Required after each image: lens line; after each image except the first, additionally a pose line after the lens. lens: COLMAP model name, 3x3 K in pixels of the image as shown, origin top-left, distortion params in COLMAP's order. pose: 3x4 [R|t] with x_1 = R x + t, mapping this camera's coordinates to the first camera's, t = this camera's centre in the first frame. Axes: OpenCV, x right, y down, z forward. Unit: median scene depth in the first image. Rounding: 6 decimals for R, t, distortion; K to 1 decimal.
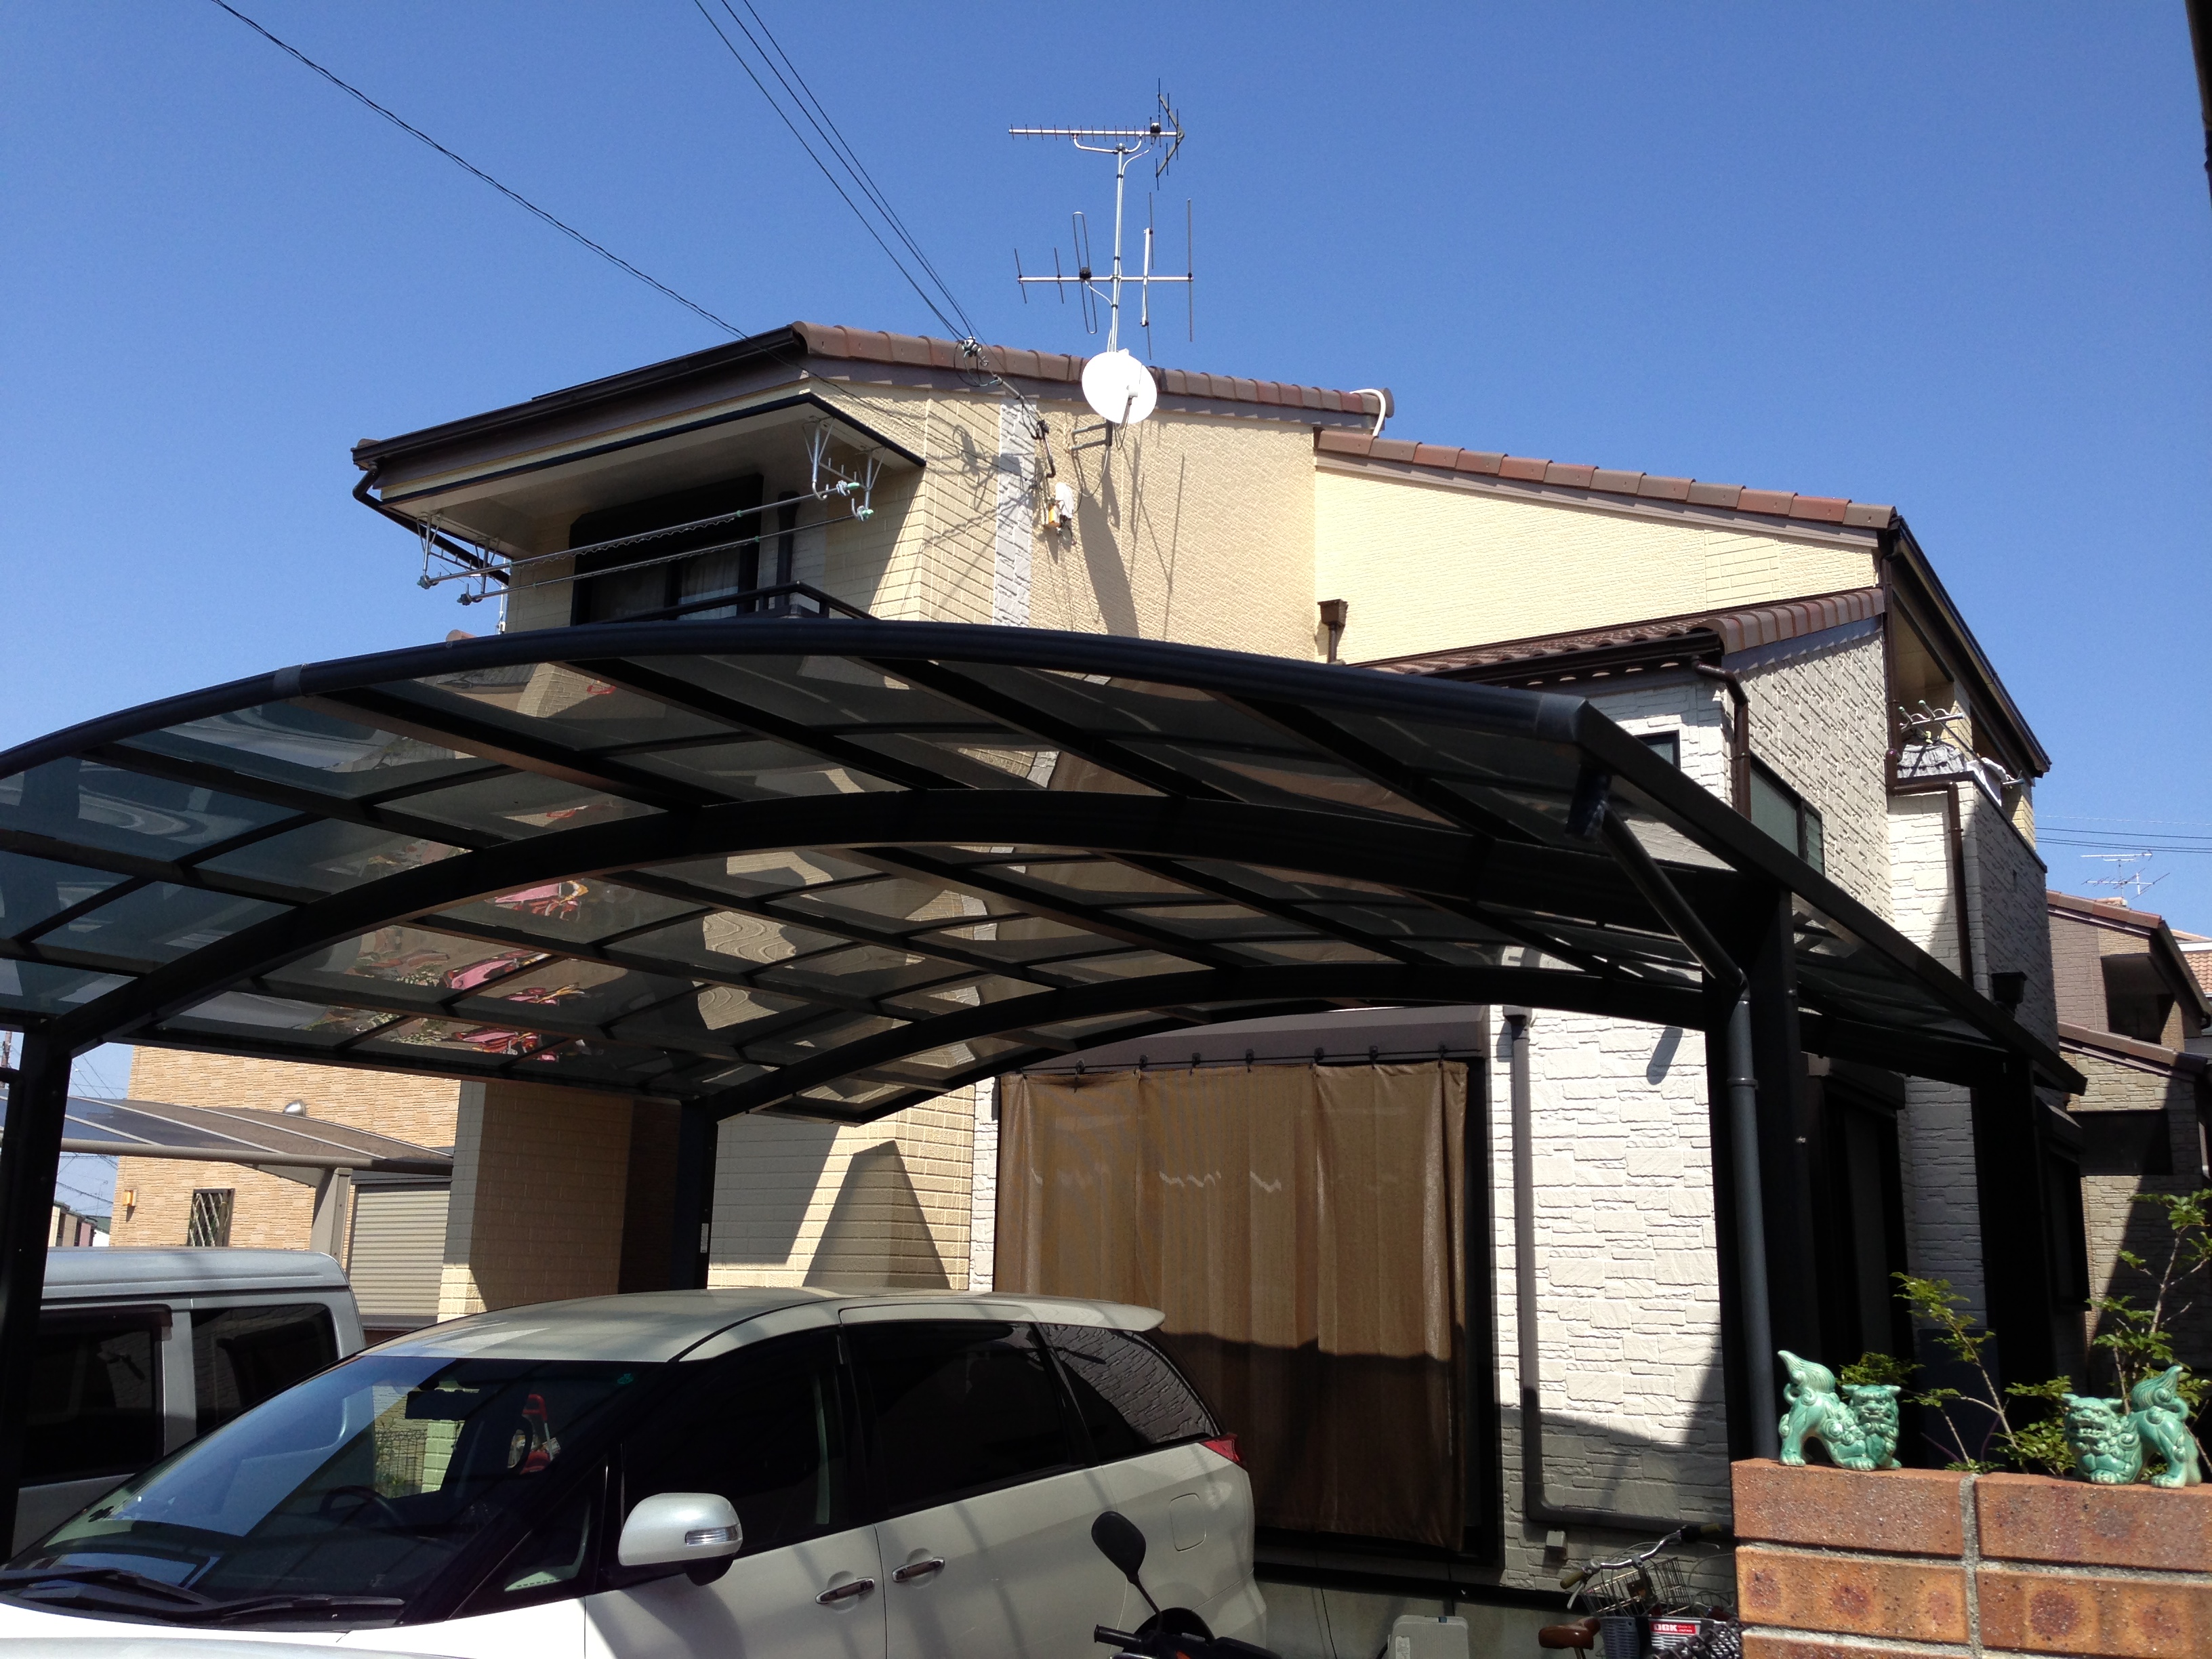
lens RADIAL K [[2020.2, 0, 1106.0], [0, 2020.2, 829.5], [0, 0, 1]] dist [0.120853, -0.174993]
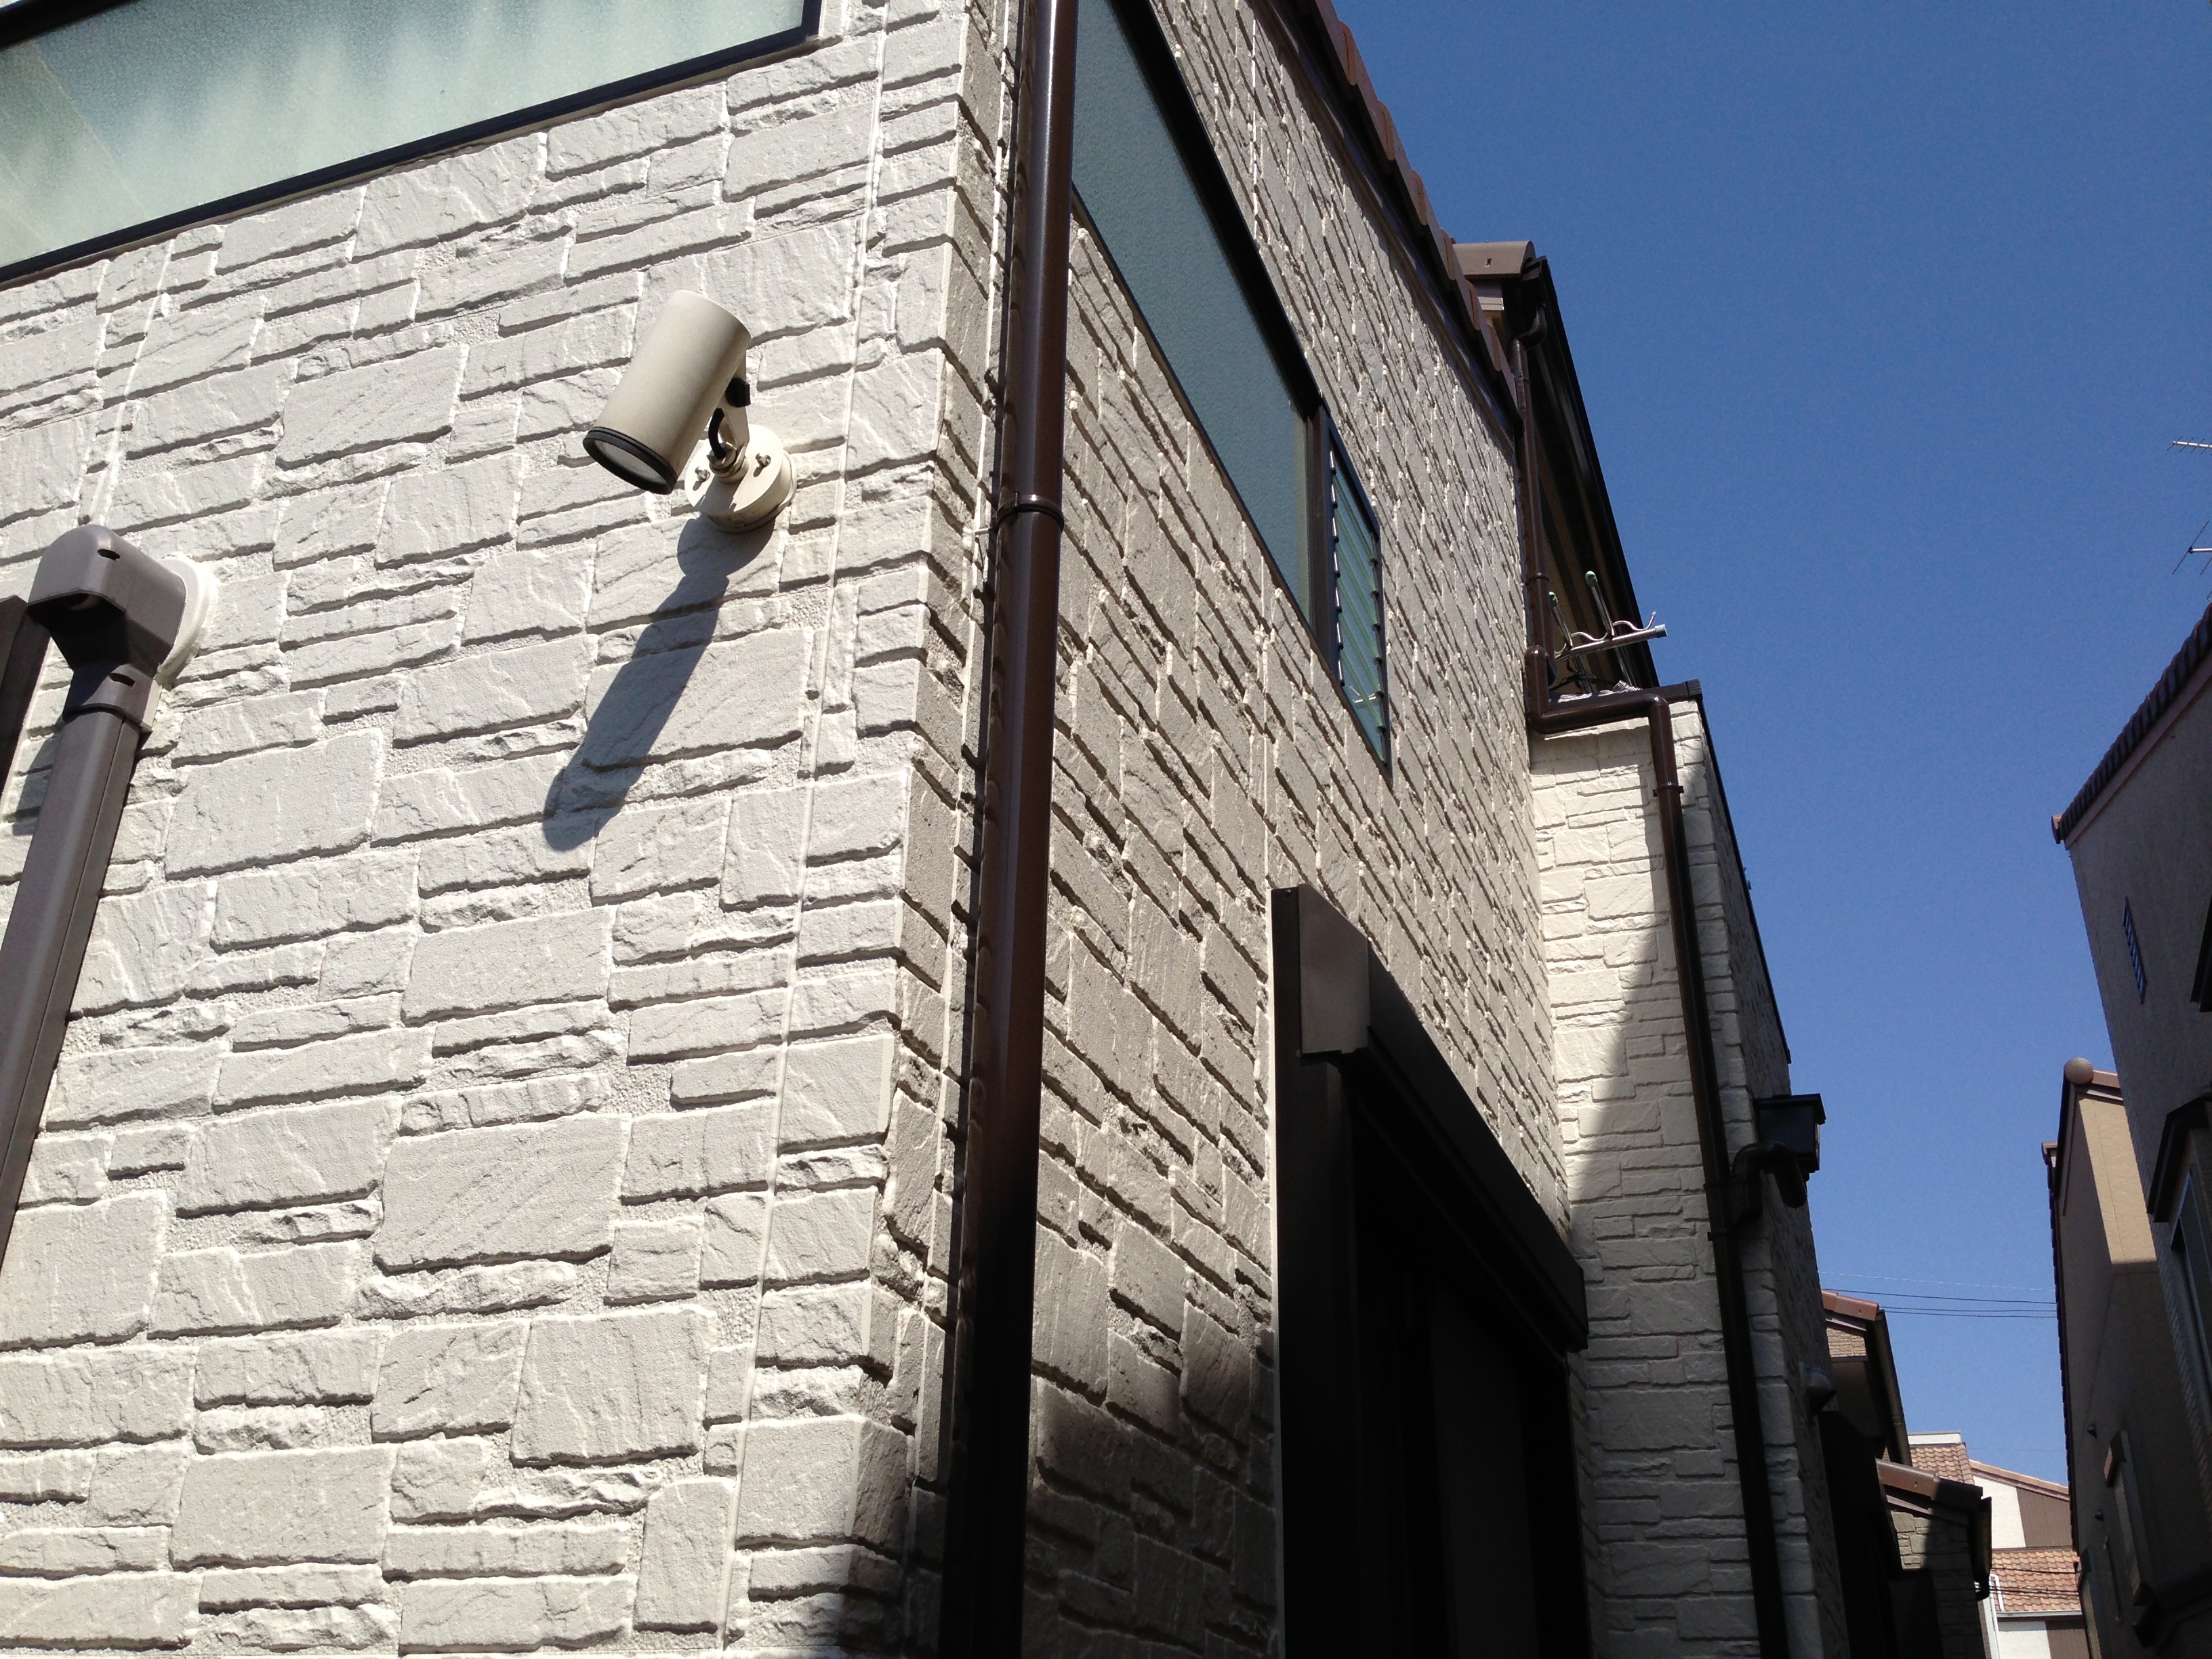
lens RADIAL K [[2046.7, 0, 1106.0], [0, 2046.7, 829.5], [0, 0, 1]] dist [0.042862, -0.002806]
pose [[0.983309, 0.083451, 0.161674, 0.346189], [-0.040777, 0.967085, -0.251166, 0.209905], [-0.177313, 0.240381, 0.954347, 0.936517]]
